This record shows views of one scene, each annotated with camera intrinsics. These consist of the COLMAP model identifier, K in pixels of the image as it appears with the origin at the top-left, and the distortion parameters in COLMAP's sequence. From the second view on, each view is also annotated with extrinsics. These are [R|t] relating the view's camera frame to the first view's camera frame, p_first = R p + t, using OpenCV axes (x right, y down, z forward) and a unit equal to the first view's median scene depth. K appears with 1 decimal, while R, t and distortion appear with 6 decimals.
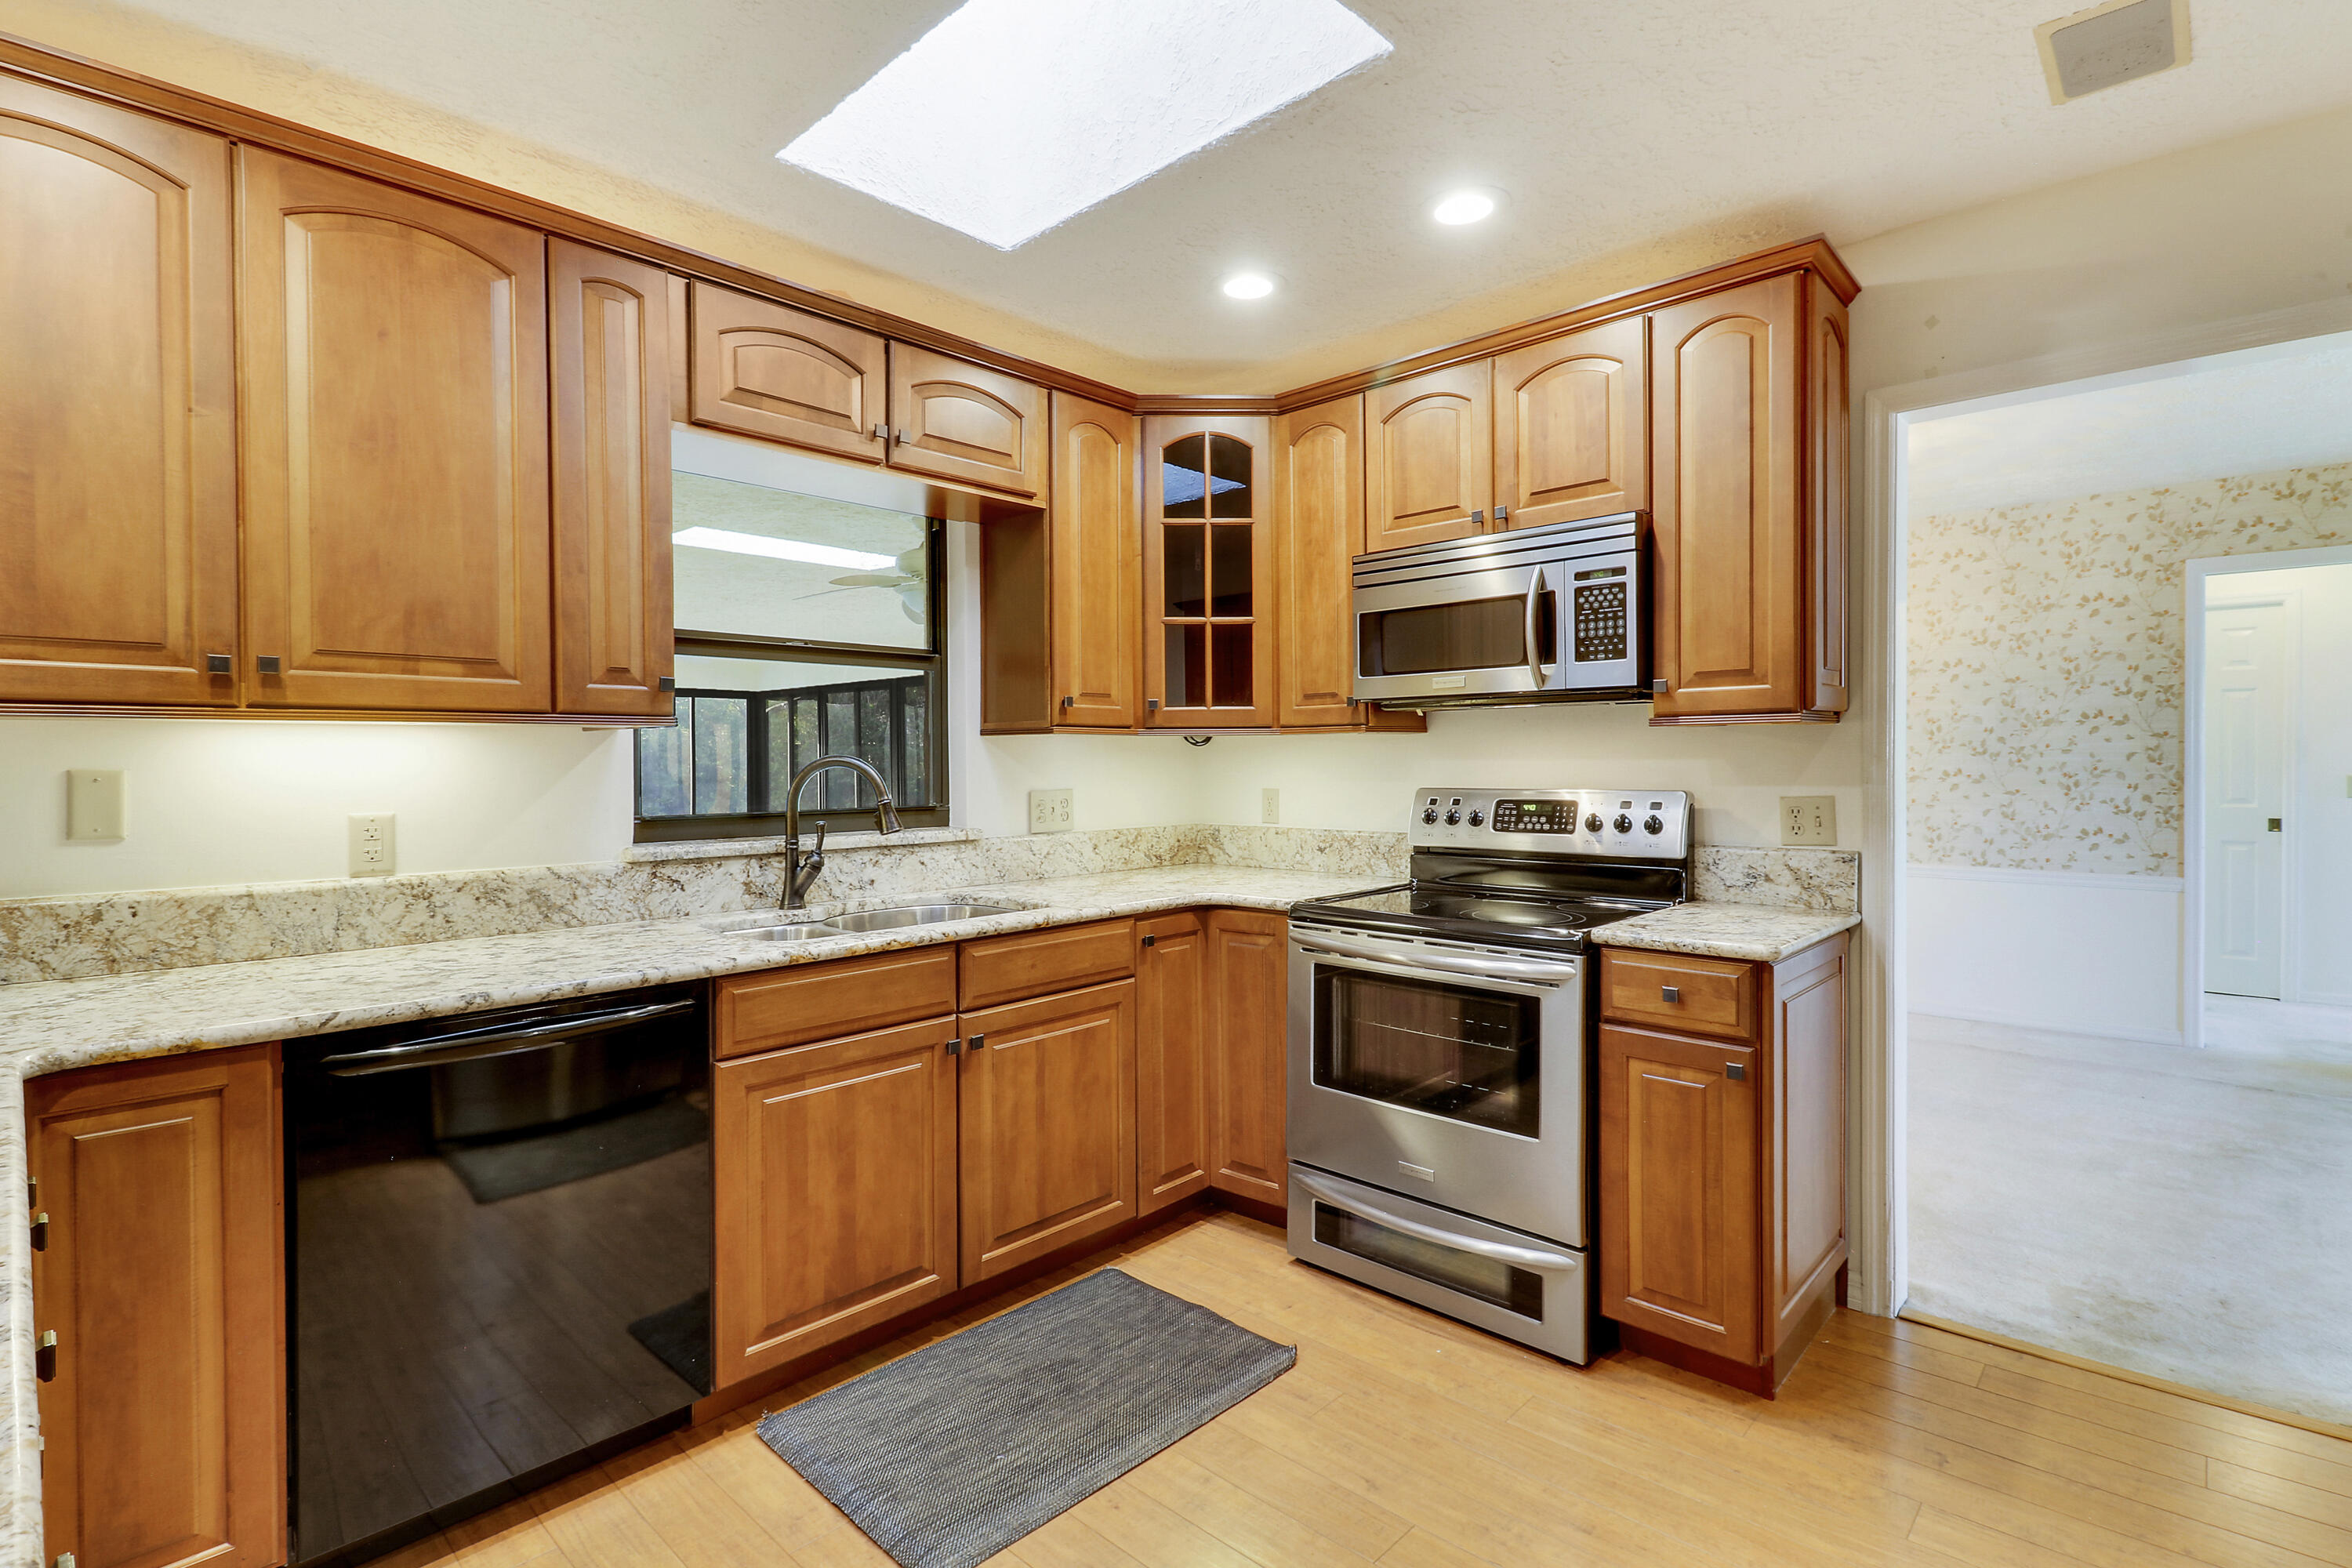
lens RADIAL K [[1092.9, 0, 1207.3], [0, 1092.9, 762.1], [0, 0, 1]] dist [-0.007238, -0.019651]
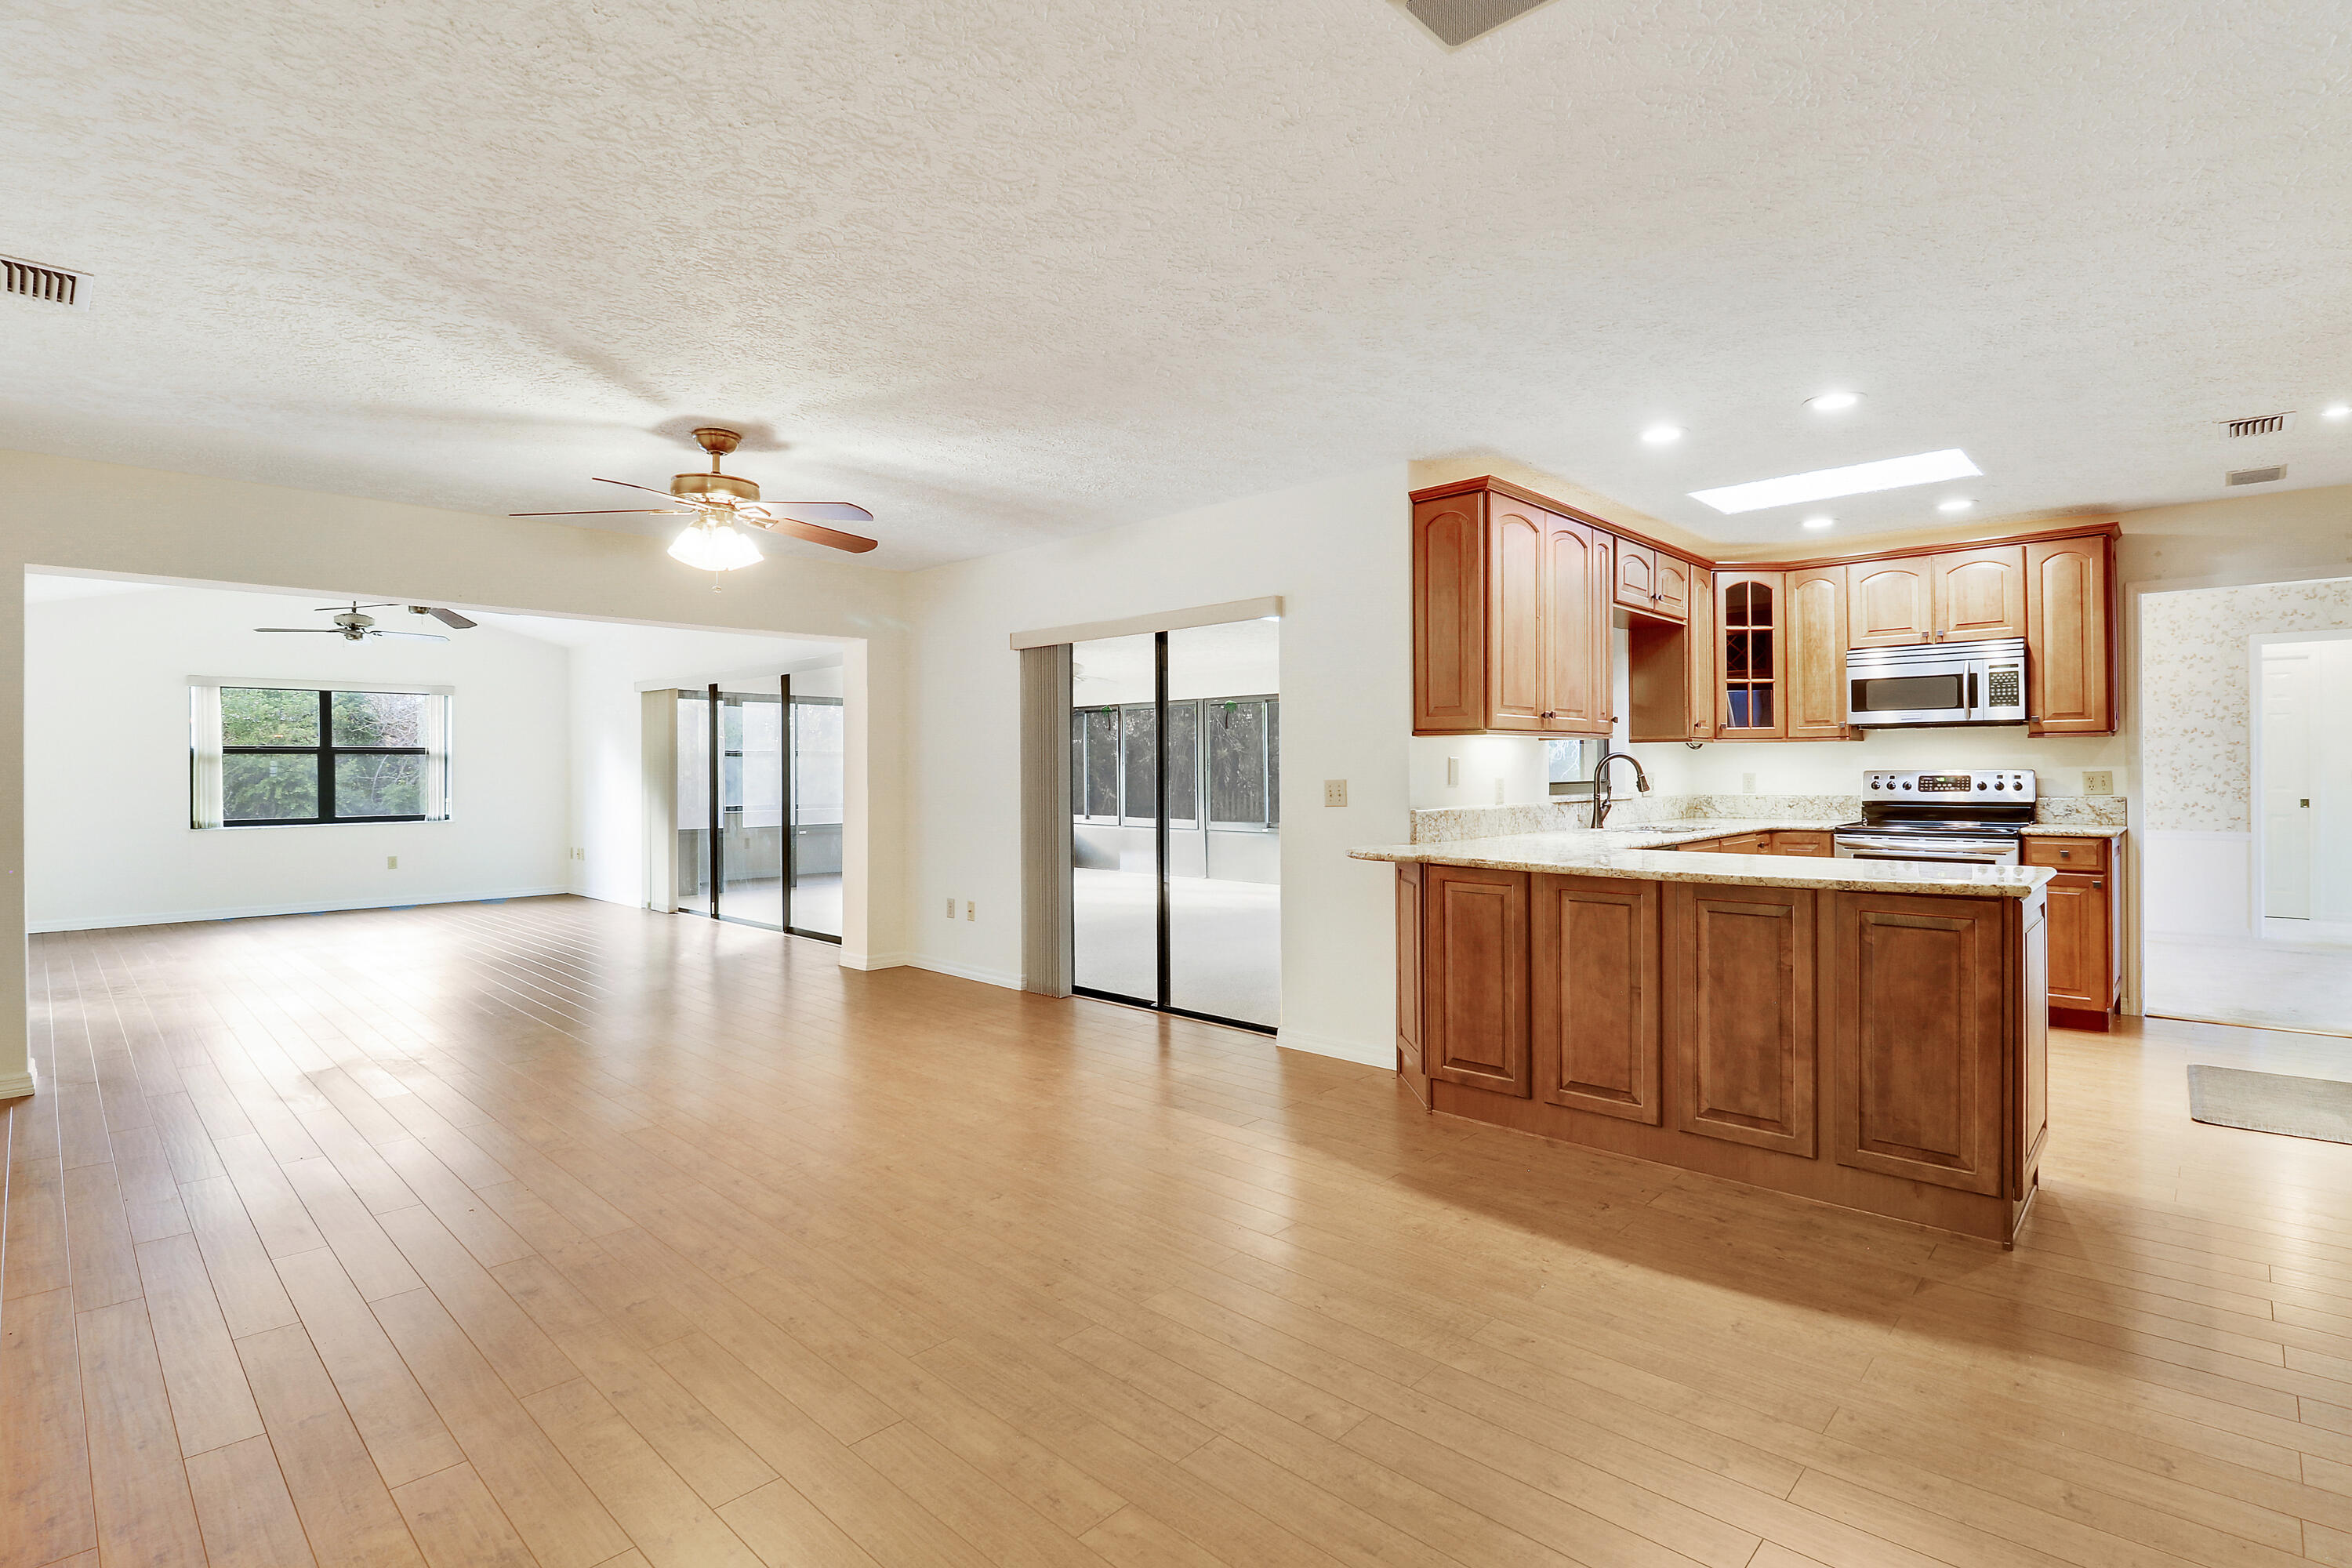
lens RADIAL K [[1115.6, 0, 1195.5], [0, 1115.6, 747.6], [0, 0, 1]] dist [-0.003884, -0.019543]
pose [[0.999997, 0.000999, 0.002165, -1.137292], [-0.000949, 0.999738, -0.022861, 0.033829], [-0.002187, 0.022859, 0.999736, -1.073019]]
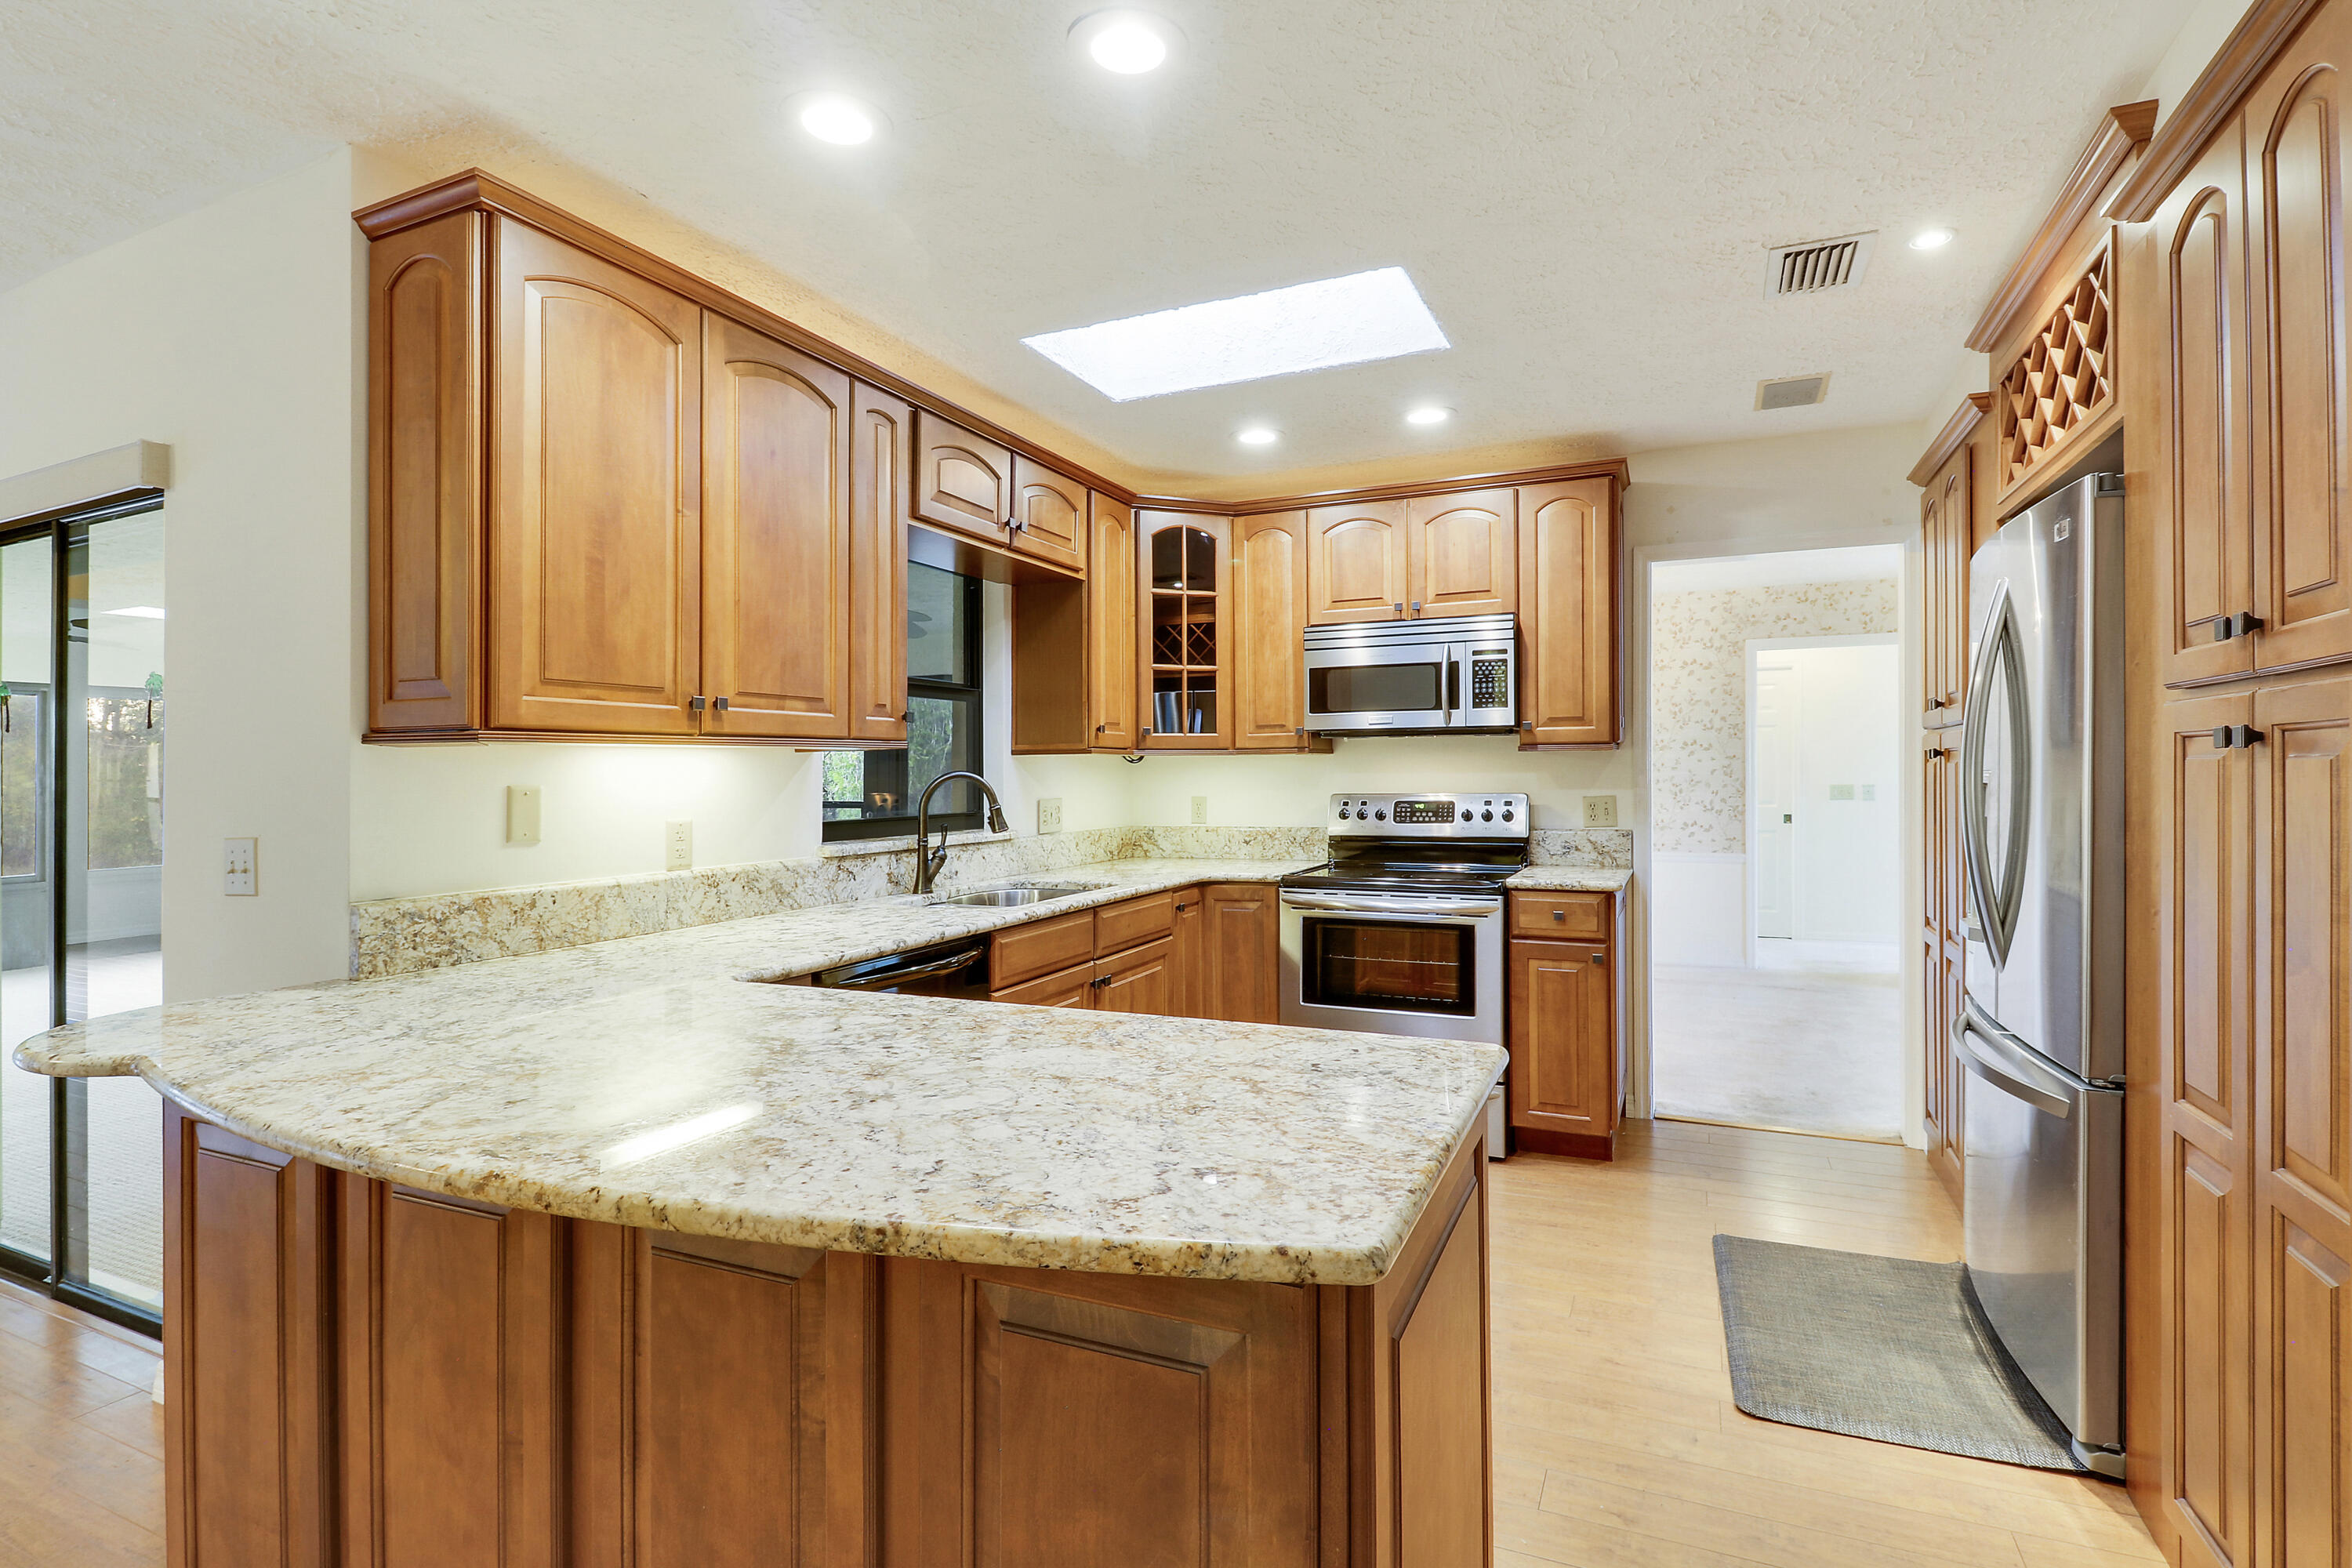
lens RADIAL K [[1114.3, 0, 1207.1], [0, 1114.3, 760.6], [0, 0, 1]] dist [-0.000241, 0.000063]
pose [[0.942096, 0.001173, 0.335341, -0.506886], [0.003828, 0.999891, -0.014252, 0.001055], [-0.335322, 0.014711, 0.941989, -0.323556]]
